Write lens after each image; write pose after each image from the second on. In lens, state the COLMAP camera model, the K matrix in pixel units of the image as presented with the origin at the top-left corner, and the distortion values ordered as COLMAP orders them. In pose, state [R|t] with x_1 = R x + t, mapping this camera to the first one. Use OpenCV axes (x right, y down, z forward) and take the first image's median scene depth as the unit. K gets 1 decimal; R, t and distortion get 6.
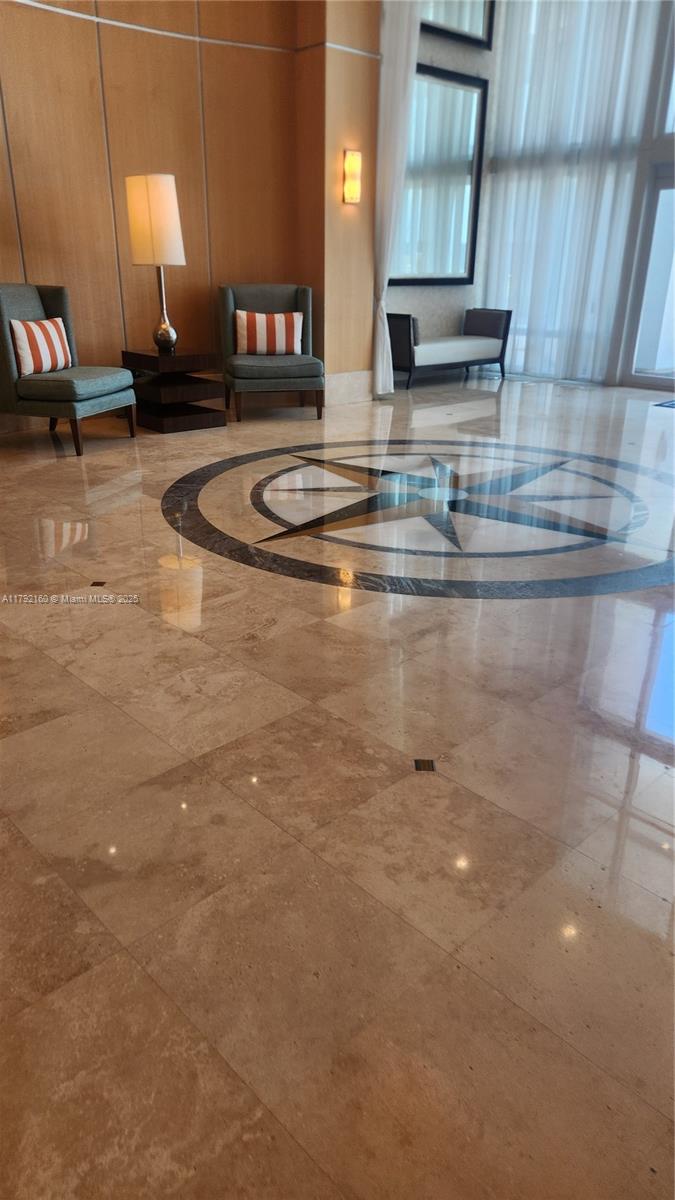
lens RADIAL K [[826.4, 0, 337.5], [0, 826.4, 600.0], [0, 0, 1]] dist [0.083234, -0.087333]
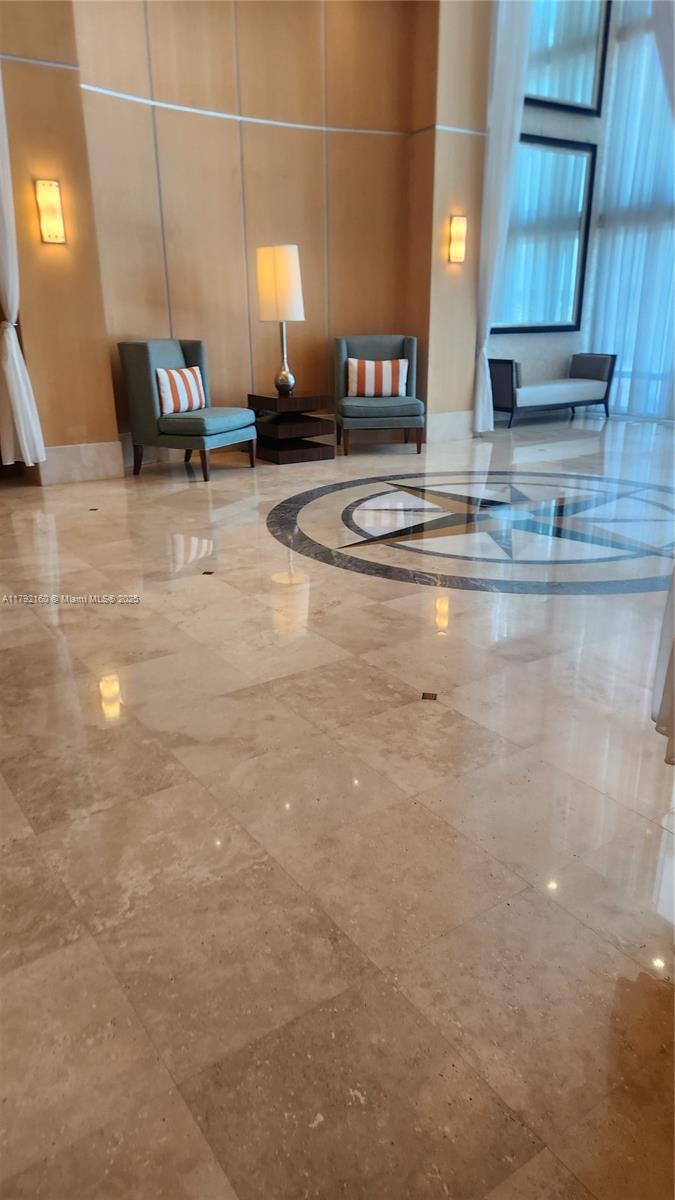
lens RADIAL K [[826.4, 0, 337.5], [0, 826.4, 600.0], [0, 0, 1]] dist [0.083234, -0.087333]
pose [[0.987691, 0.033951, -0.152691, 0.054818], [-0.041708, 0.997981, -0.047891, 0.040450], [0.150757, 0.053670, 0.987113, -0.115040]]
